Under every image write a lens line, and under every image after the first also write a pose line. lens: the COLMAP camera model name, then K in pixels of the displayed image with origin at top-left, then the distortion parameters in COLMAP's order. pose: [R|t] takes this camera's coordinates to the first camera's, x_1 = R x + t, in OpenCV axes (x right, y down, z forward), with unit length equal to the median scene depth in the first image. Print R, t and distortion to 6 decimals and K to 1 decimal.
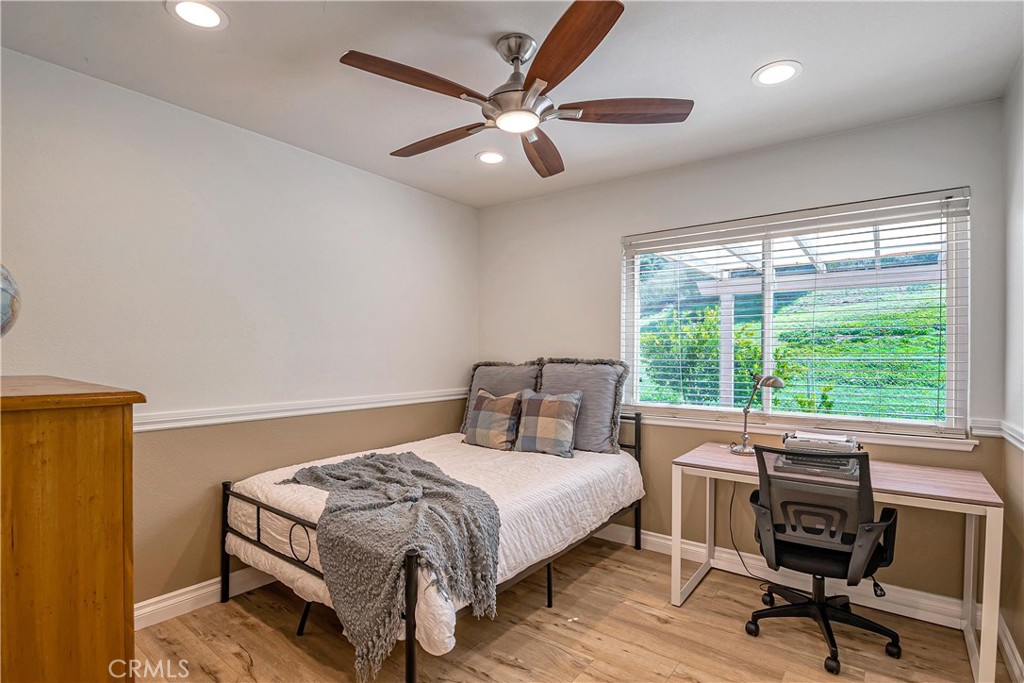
lens RADIAL K [[505.4, 0, 519.0], [0, 505.4, 360.1], [0, 0, 1]] dist [-0.000566, 0.000059]
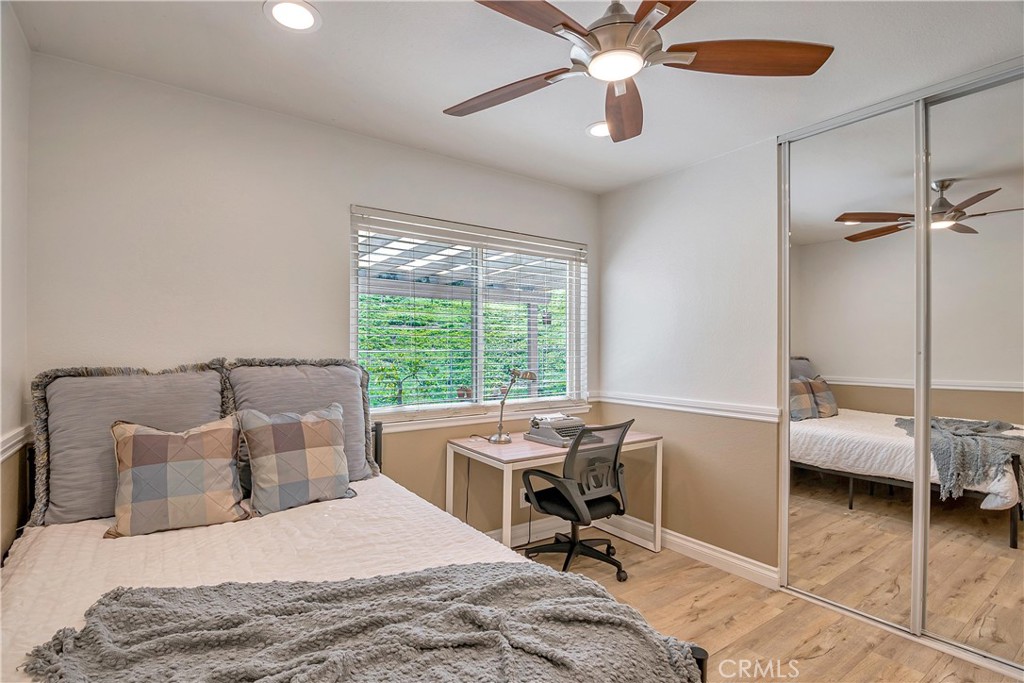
lens RADIAL K [[480.6, 0, 532.2], [0, 480.6, 350.8], [0, 0, 1]] dist [-0.000698, -0.000317]
pose [[0.313182, -0.002246, 0.949690, -0.461755], [0.011945, 0.999927, -0.001574, -0.009605], [-0.949618, 0.011837, 0.313186, 0.530931]]
